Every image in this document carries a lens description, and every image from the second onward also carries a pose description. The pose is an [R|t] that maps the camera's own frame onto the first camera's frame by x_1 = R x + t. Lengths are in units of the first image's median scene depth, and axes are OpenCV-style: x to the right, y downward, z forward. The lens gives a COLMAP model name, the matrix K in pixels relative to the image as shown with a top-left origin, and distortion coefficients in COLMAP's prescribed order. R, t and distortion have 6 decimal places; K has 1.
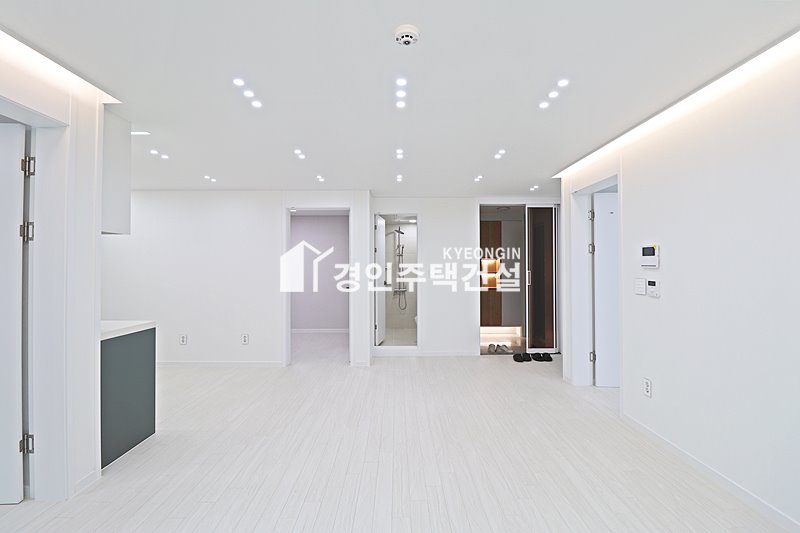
lens RADIAL K [[369.3, 0, 404.1], [0, 369.3, 262.1], [0, 0, 1]] dist [0.001096, -0.014734]
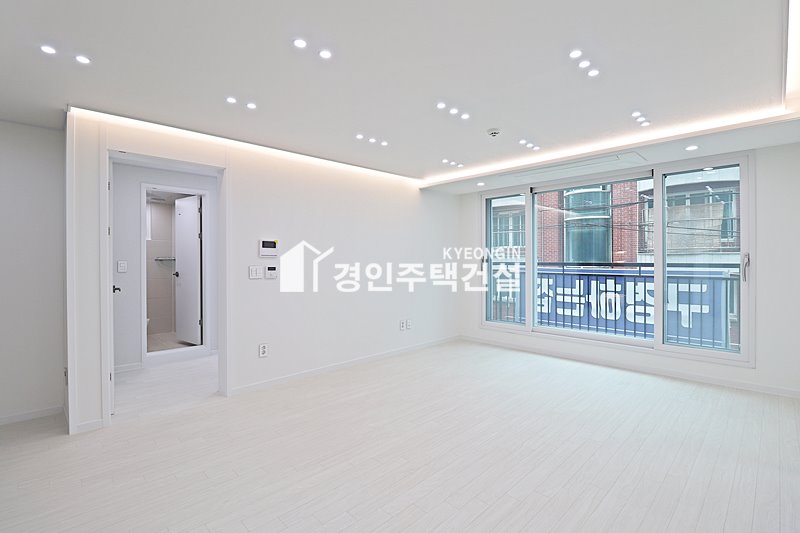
lens RADIAL K [[372.7, 0, 398.9], [0, 372.7, 260.8], [0, 0, 1]] dist [0.000727, -0.015211]
pose [[-0.683282, 0.002033, 0.730152, -0.429029], [-0.003497, 0.999976, -0.006056, 0.024511], [-0.730147, -0.006691, -0.683258, 1.084628]]
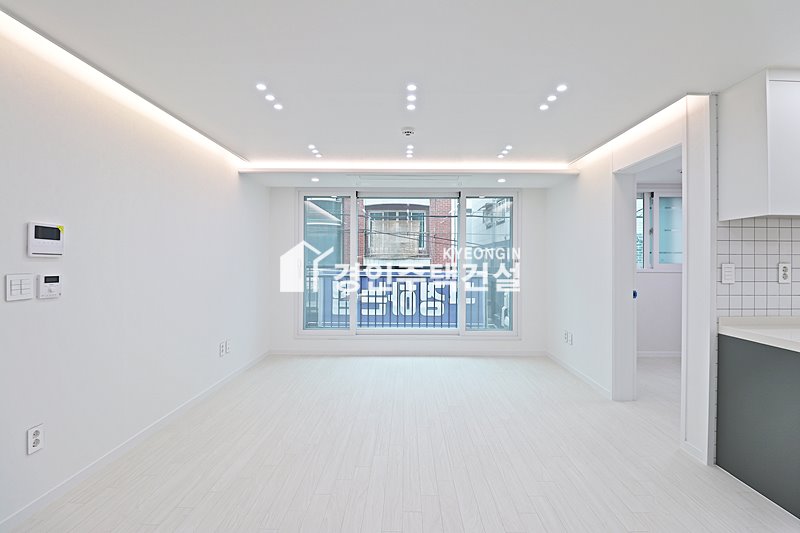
lens RADIAL K [[369.3, 0, 404.1], [0, 369.3, 262.1], [0, 0, 1]] dist [0.001096, -0.014734]
pose [[-0.999776, -0.002313, 0.021029, -0.006586], [-0.002550, 0.999933, -0.011259, 0.021309], [-0.021002, -0.011310, -0.999715, 1.147608]]
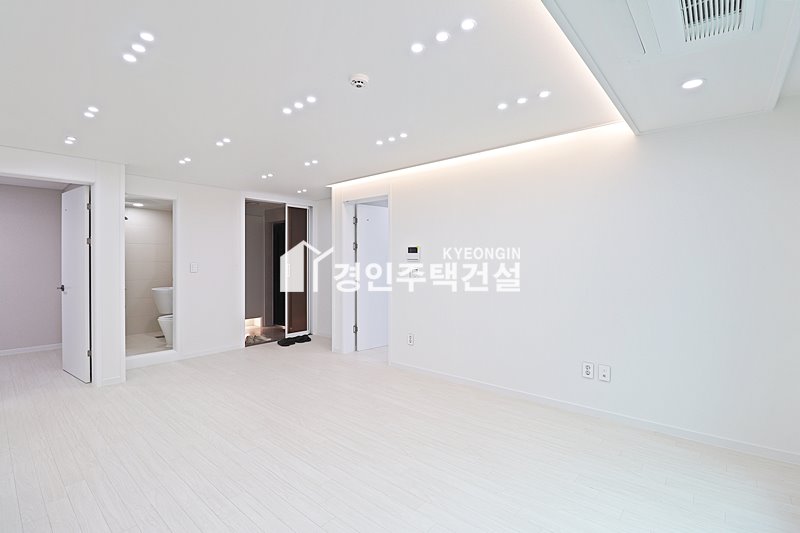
lens RADIAL K [[369.3, 0, 404.1], [0, 369.3, 262.1], [0, 0, 1]] dist [0.001096, -0.014734]
pose [[0.666218, -0.001544, 0.745755, -0.347130], [-0.010405, 0.999881, 0.011365, 0.002646], [-0.745684, -0.015331, 0.666123, 0.004319]]
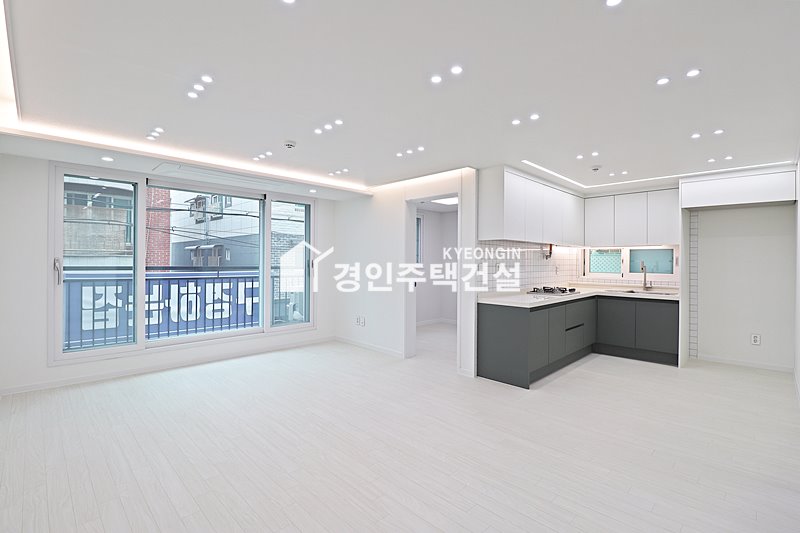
lens RADIAL K [[369.3, 0, 404.1], [0, 369.3, 262.1], [0, 0, 1]] dist [0.001096, -0.014734]
pose [[-0.715508, -0.001323, -0.698603, 0.385788], [0.003887, 0.999975, -0.005875, 0.016253], [0.698594, -0.006919, -0.715485, 1.164661]]
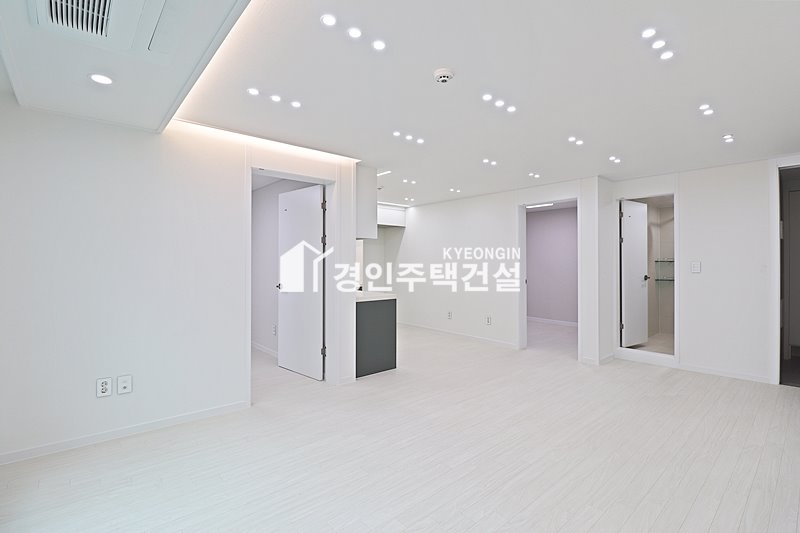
lens RADIAL K [[369.3, 0, 404.1], [0, 369.3, 262.1], [0, 0, 1]] dist [0.001096, -0.014734]
pose [[0.653884, 0.004831, -0.756579, 0.357138], [0.009294, 0.999853, 0.014417, 0.002814], [0.756537, -0.016459, 0.653743, 0.022221]]
